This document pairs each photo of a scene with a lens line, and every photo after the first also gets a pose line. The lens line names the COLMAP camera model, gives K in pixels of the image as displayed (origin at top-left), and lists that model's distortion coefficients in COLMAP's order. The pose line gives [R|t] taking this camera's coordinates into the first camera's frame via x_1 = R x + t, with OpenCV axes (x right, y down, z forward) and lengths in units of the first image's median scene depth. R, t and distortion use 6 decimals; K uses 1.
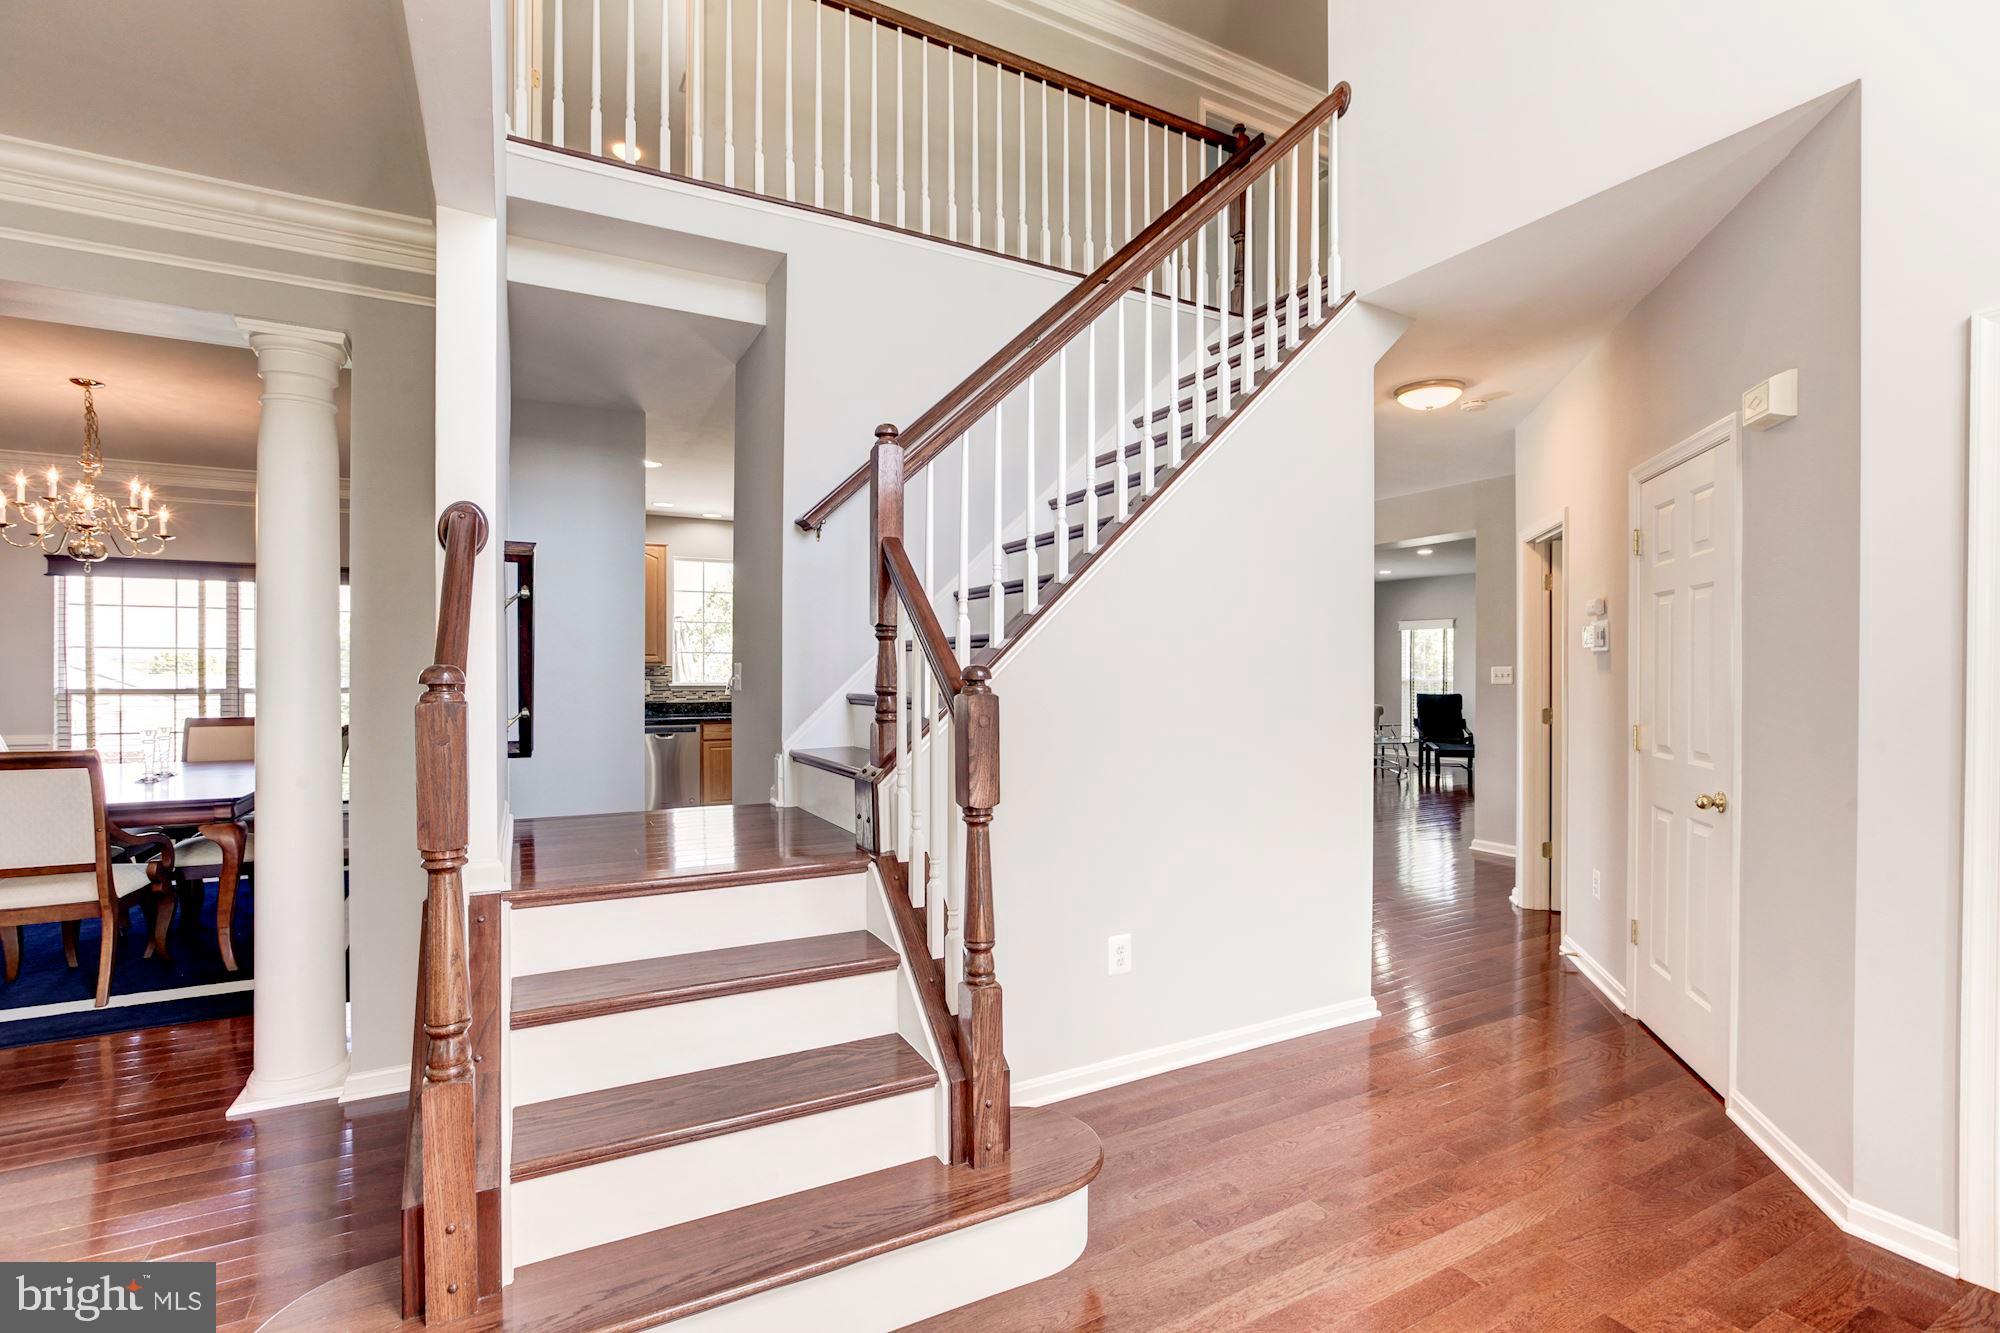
lens RADIAL K [[906.5, 0, 1003.8], [0, 906.5, 672.1], [0, 0, 1]] dist [-0.030976, 0.009369]
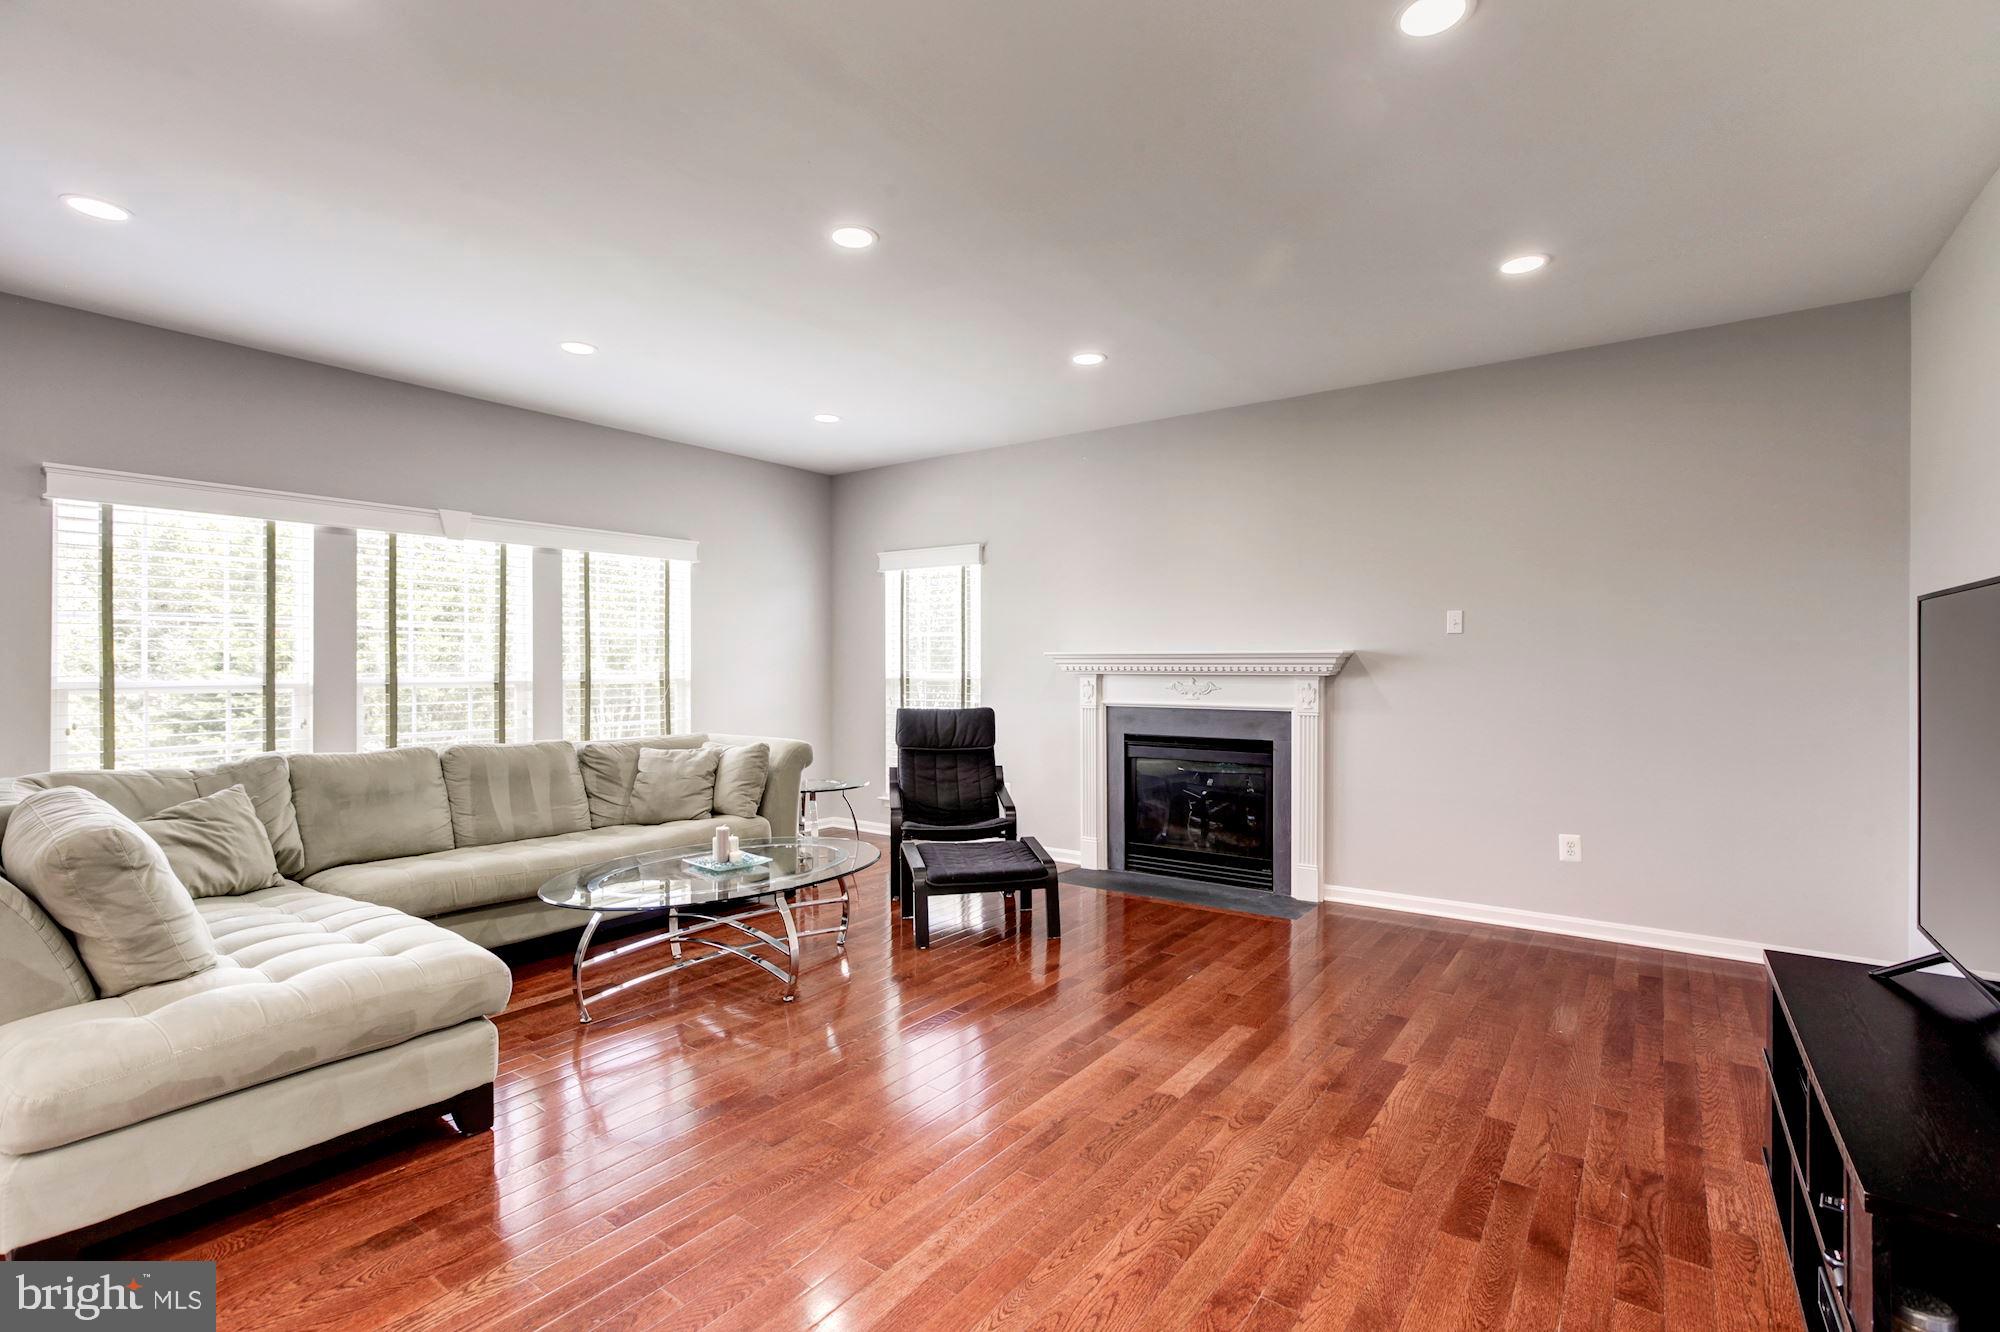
lens RADIAL K [[906.5, 0, 1029.2], [0, 906.5, 670.7], [0, 0, 1]] dist [-0.030976, 0.009369]
pose [[0.885365, -0.013124, 0.464710, 0.633939], [0.007080, 0.999866, 0.014748, -0.001402], [-0.464842, -0.009767, 0.885340, 1.198484]]
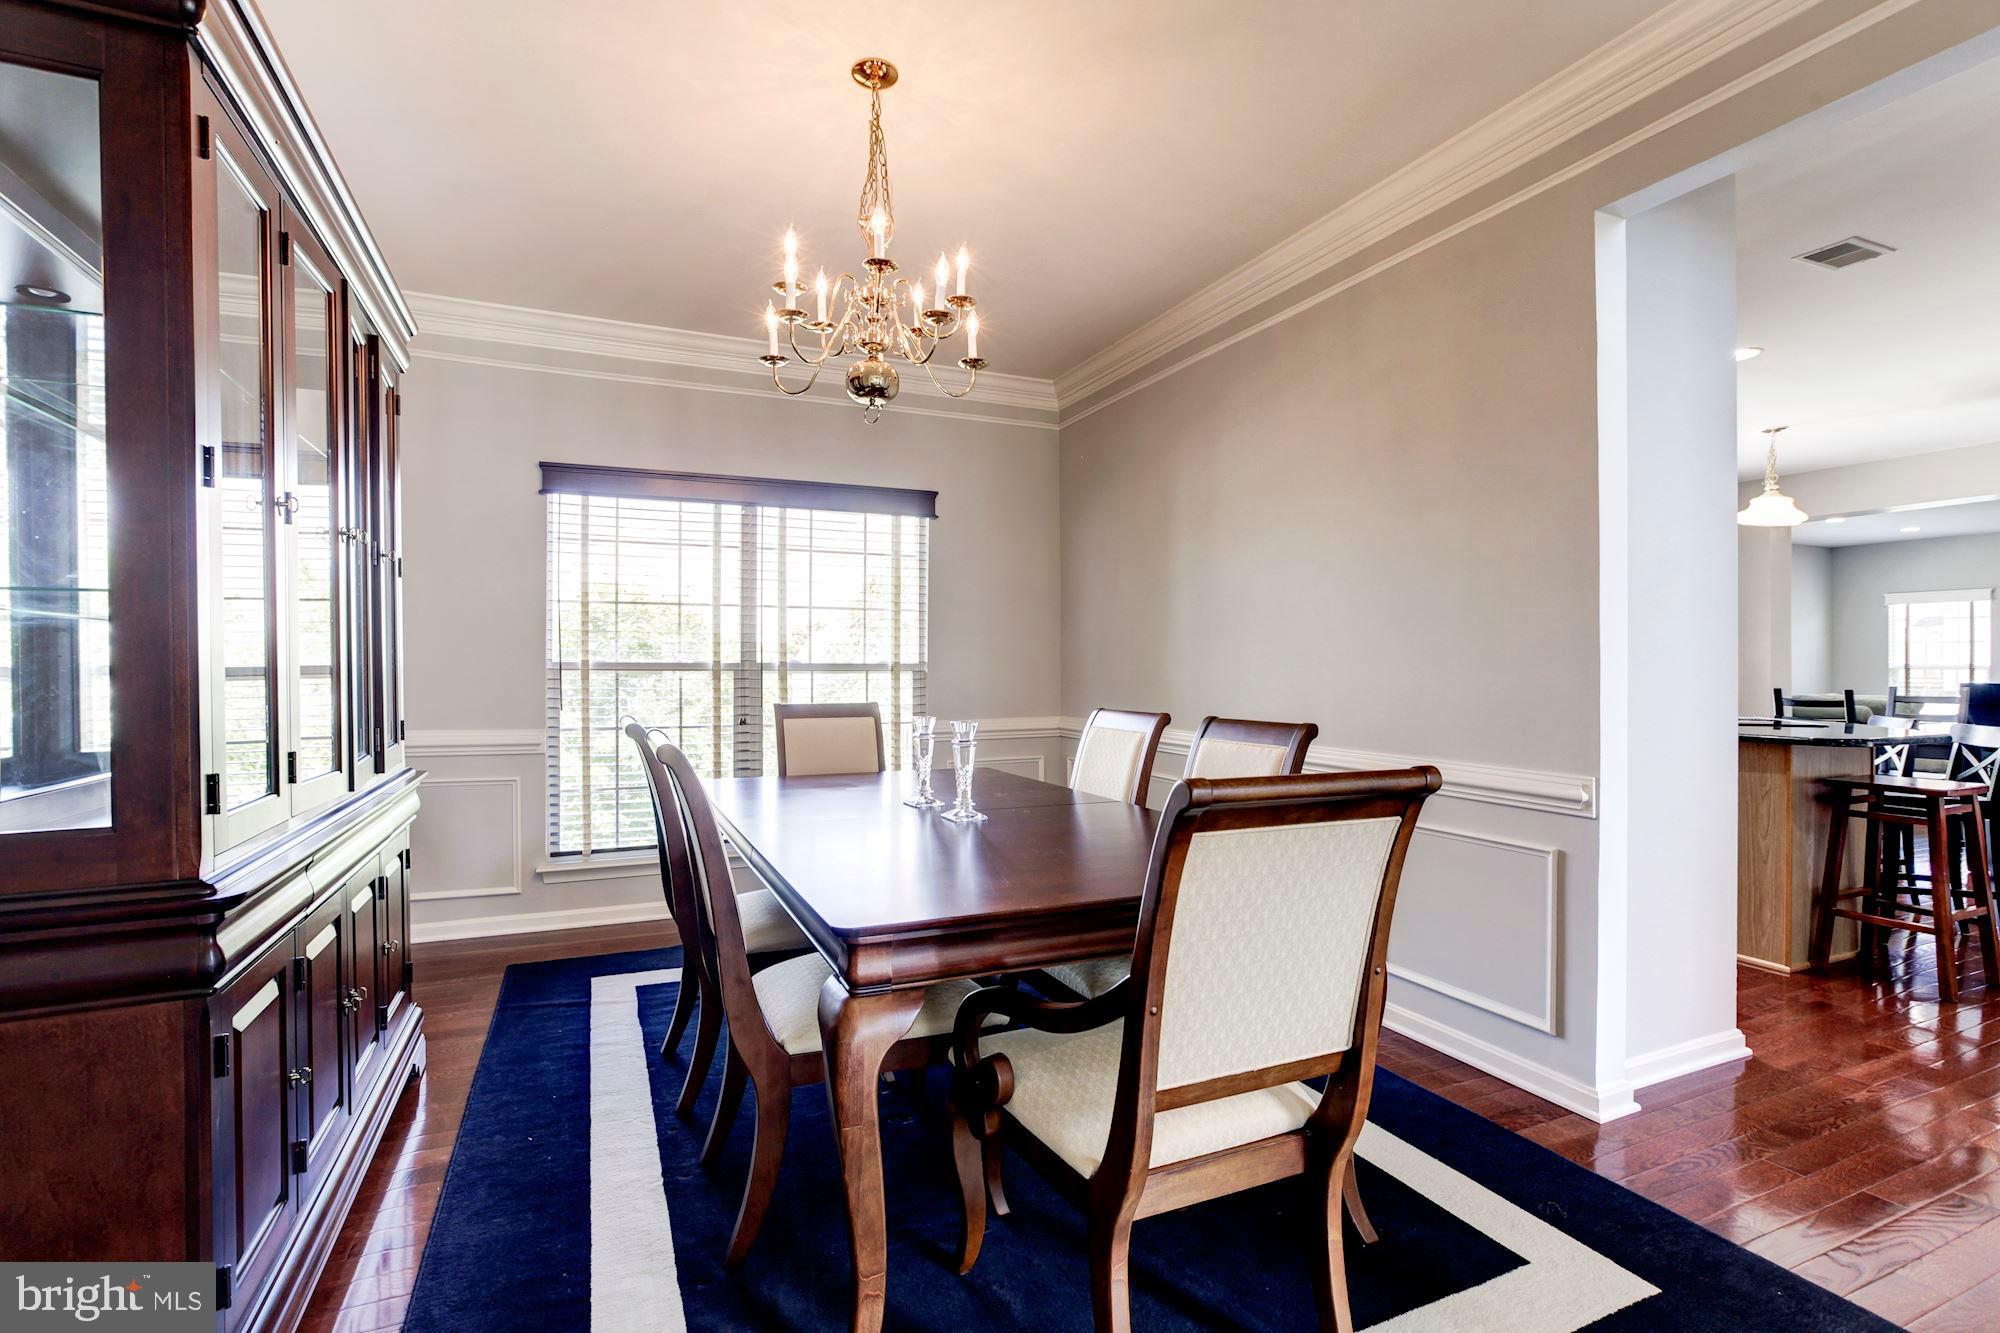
lens RADIAL K [[906.5, 0, 983.5], [0, 906.5, 666.2], [0, 0, 1]] dist [-0.030976, 0.009369]
pose [[0.995886, -0.001174, -0.090602, -0.630627], [0.000593, 0.999979, -0.006443, 0.025642], [0.090608, 0.006363, 0.995866, 0.320790]]
